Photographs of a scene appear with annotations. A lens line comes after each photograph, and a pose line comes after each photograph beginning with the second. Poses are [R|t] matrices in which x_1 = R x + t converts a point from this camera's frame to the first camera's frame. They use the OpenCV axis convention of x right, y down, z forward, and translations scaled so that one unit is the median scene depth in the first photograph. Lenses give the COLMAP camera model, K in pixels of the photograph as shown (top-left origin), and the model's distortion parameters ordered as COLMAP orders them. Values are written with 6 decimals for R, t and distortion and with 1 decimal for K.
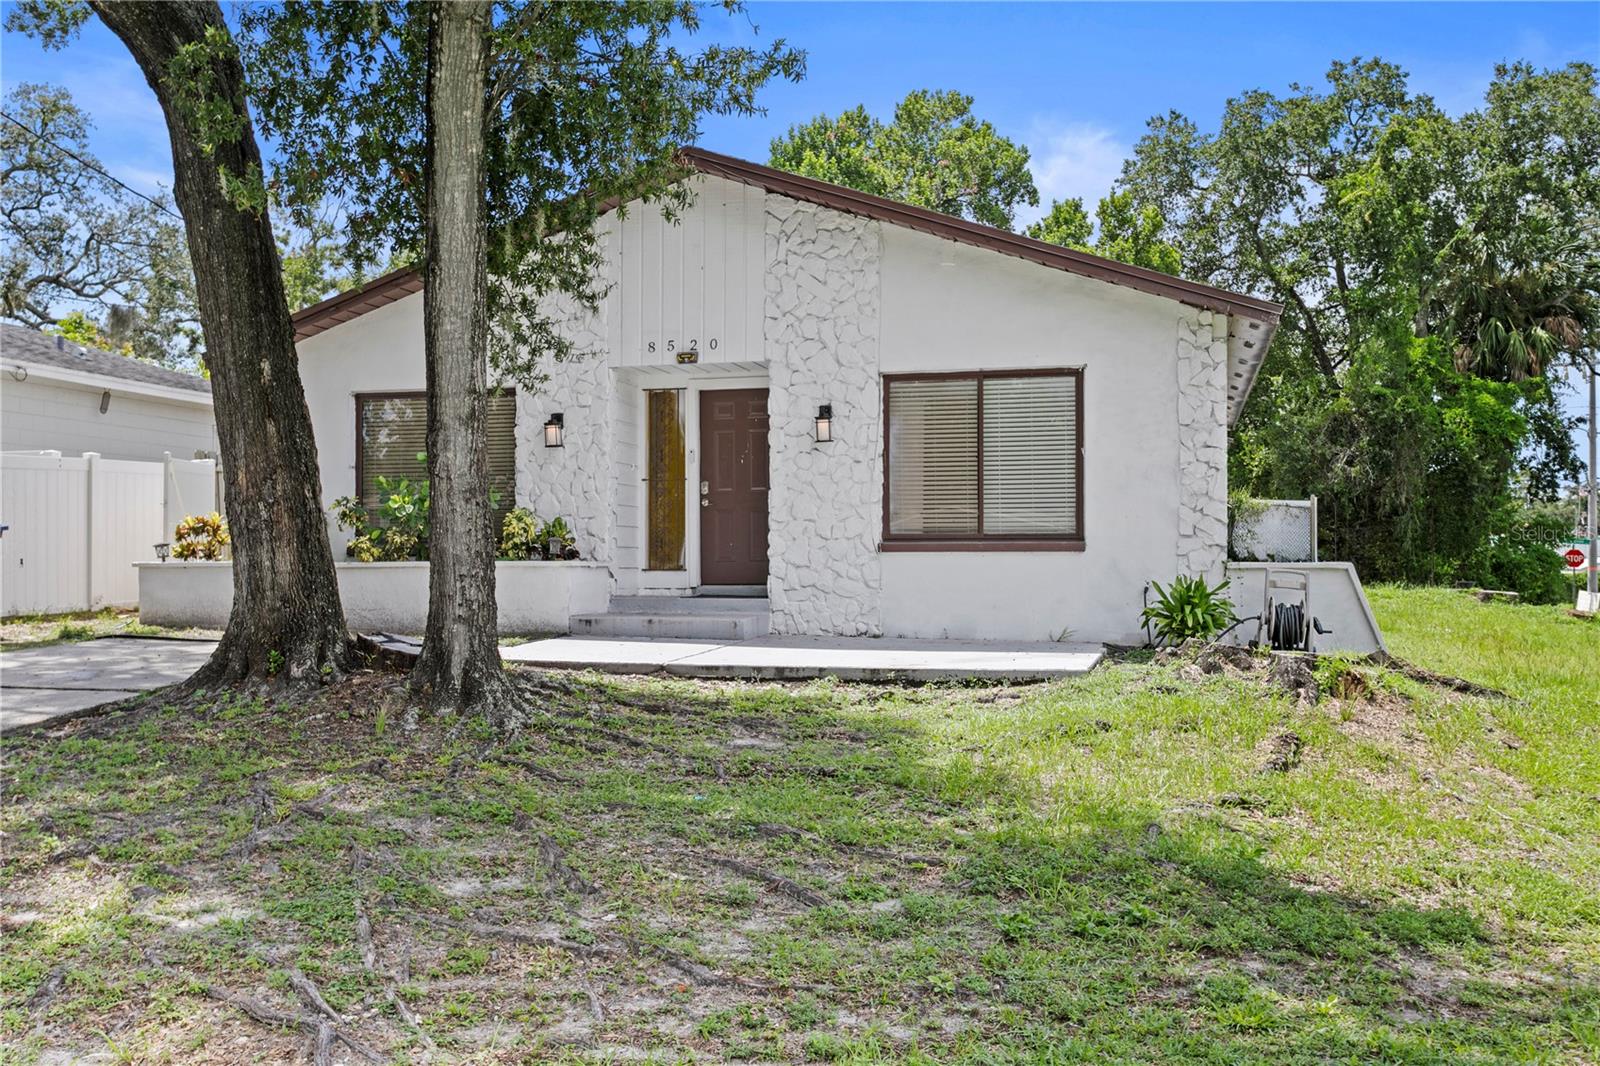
lens RADIAL K [[1520.9, 0, 800.0], [0, 1520.9, 533.0], [0, 0, 1]] dist [0.020331, -0.000585]
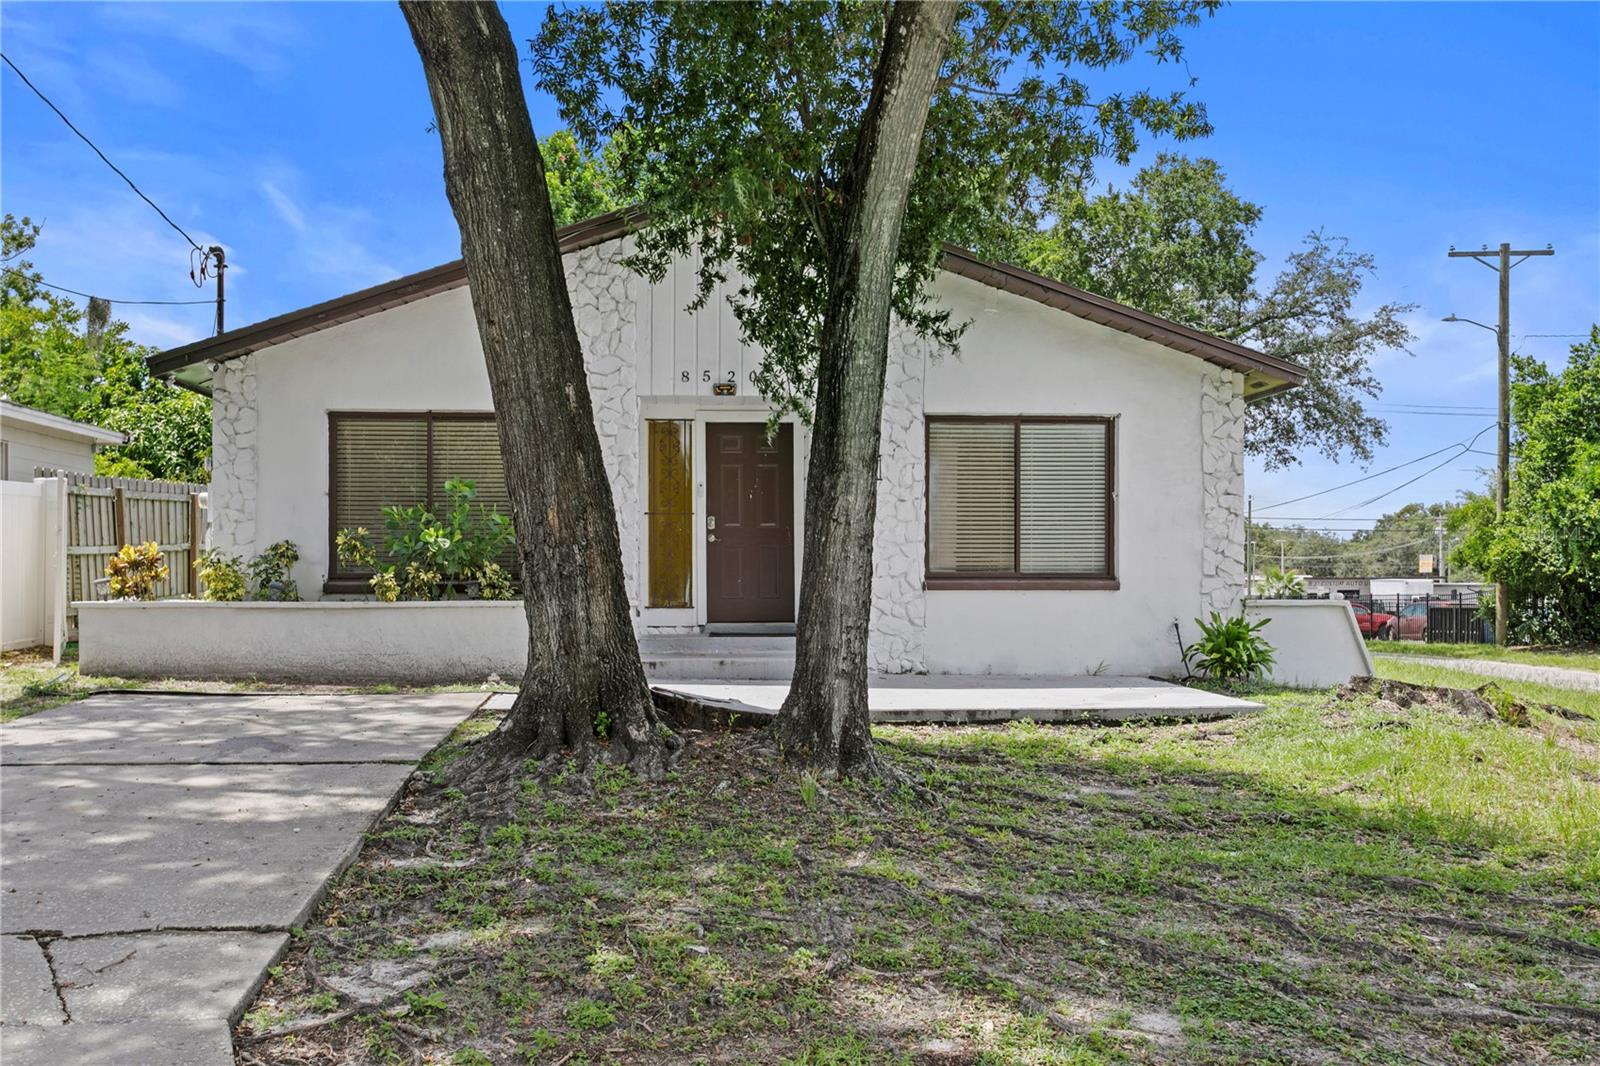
lens RADIAL K [[1475.1, 0, 800.0], [0, 1475.1, 561.5], [0, 0, 1]] dist [0.014114, 0.007753]
pose [[0.941834, 0.004718, 0.336045, -0.374730], [-0.006677, 0.999967, 0.004675, -0.011112], [-0.336012, -0.006647, 0.941834, 0.106069]]
